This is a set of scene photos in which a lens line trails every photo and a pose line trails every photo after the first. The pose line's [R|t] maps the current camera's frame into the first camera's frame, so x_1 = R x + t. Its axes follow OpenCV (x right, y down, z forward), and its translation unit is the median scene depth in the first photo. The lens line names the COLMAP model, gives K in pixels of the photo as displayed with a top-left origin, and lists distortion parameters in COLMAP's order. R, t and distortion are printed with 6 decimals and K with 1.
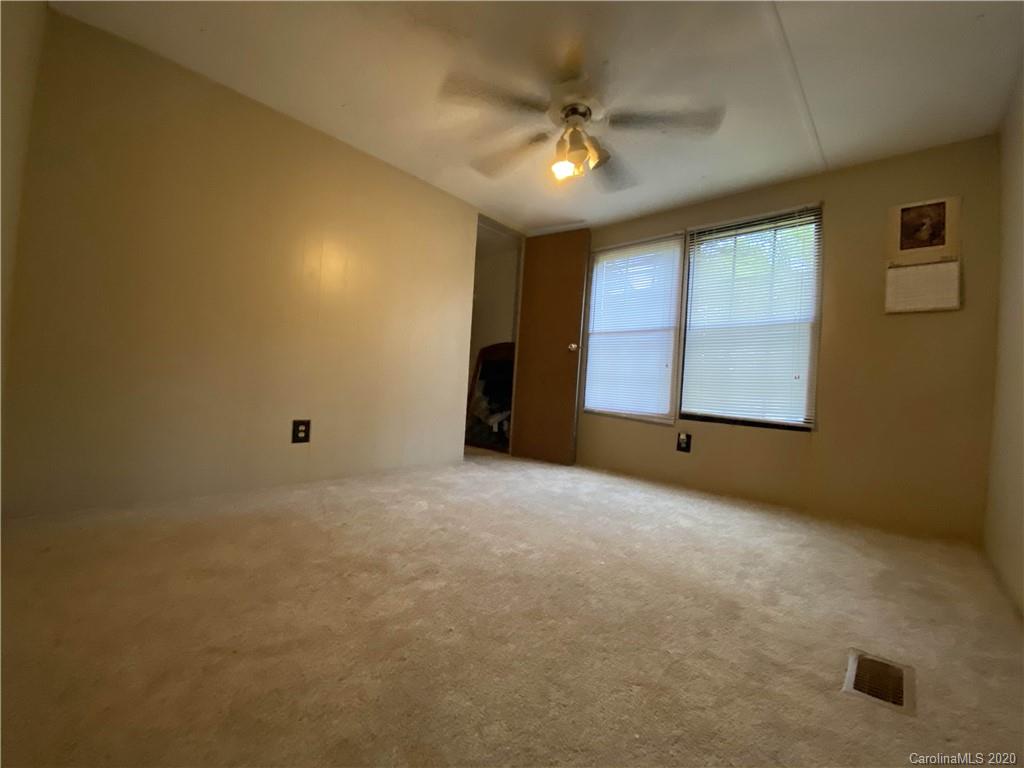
lens RADIAL K [[416.8, 0, 516.4], [0, 416.8, 403.2], [0, 0, 1]] dist [-0.001478, -0.009887]
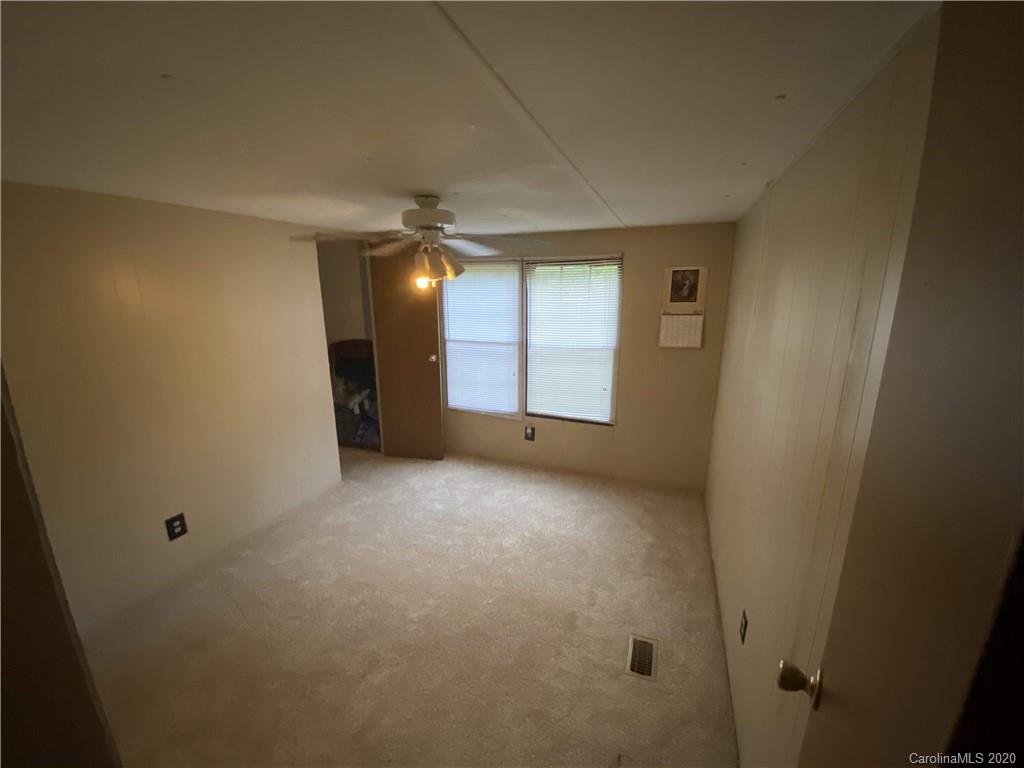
lens RADIAL K [[406.7, 0, 512.0], [0, 406.7, 384.0], [0, 0, 1]] dist [0.033305, -0.024958]
pose [[0.929900, -0.141307, 0.339586, -0.069884], [0.056543, 0.967202, 0.247636, -0.476552], [-0.363441, -0.211076, 0.907391, -0.113006]]
